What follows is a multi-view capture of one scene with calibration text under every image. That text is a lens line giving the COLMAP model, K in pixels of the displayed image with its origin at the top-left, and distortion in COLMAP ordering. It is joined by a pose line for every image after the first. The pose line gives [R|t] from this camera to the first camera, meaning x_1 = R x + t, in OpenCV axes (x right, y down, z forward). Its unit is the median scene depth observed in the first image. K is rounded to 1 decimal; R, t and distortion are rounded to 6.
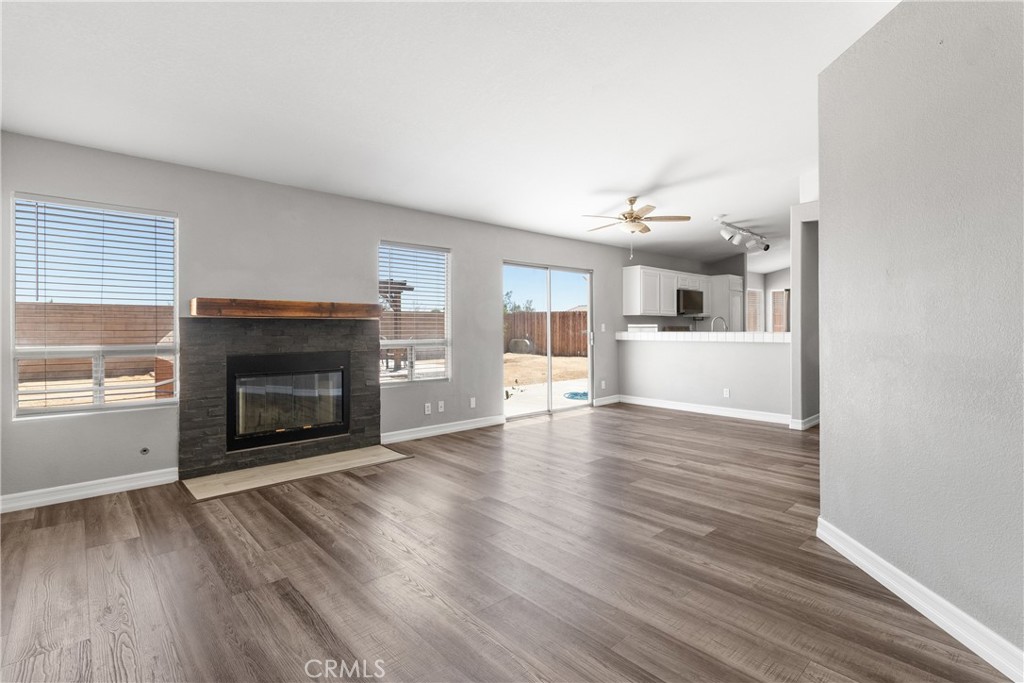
lens RADIAL K [[483.3, 0, 511.6], [0, 483.3, 321.5], [0, 0, 1]] dist [0.002235, -0.000487]
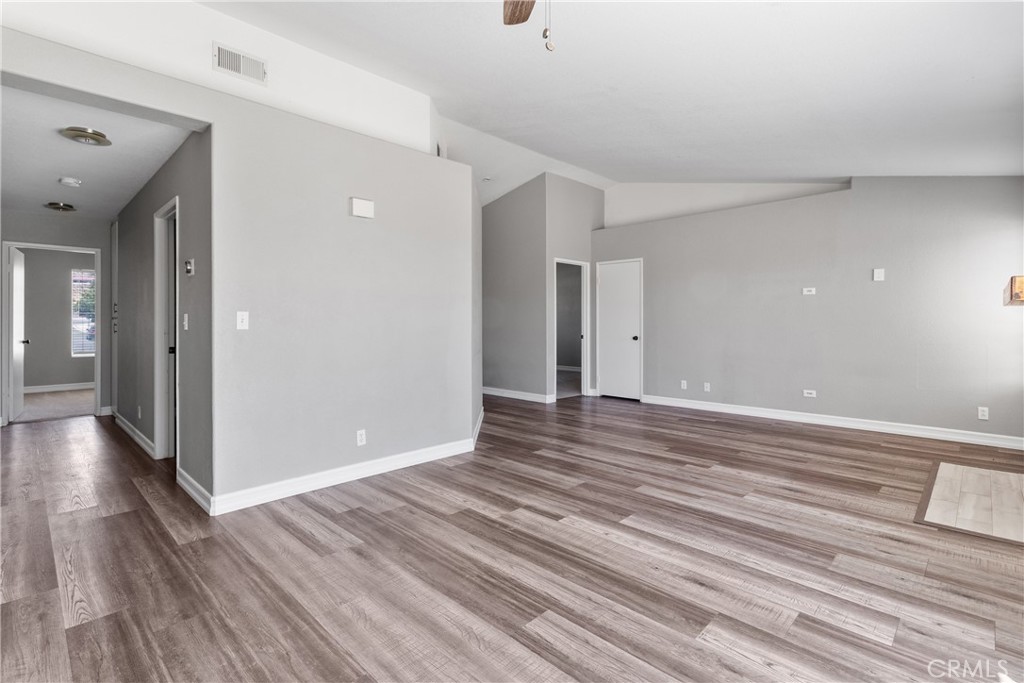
lens RADIAL K [[483.3, 0, 521.9], [0, 483.3, 335.9], [0, 0, 1]] dist [0.002235, -0.000487]
pose [[-0.997153, 0.008309, -0.074949, 0.443180], [0.007197, 0.999860, 0.015085, 0.027252], [0.075064, 0.014503, -0.997073, 1.970310]]
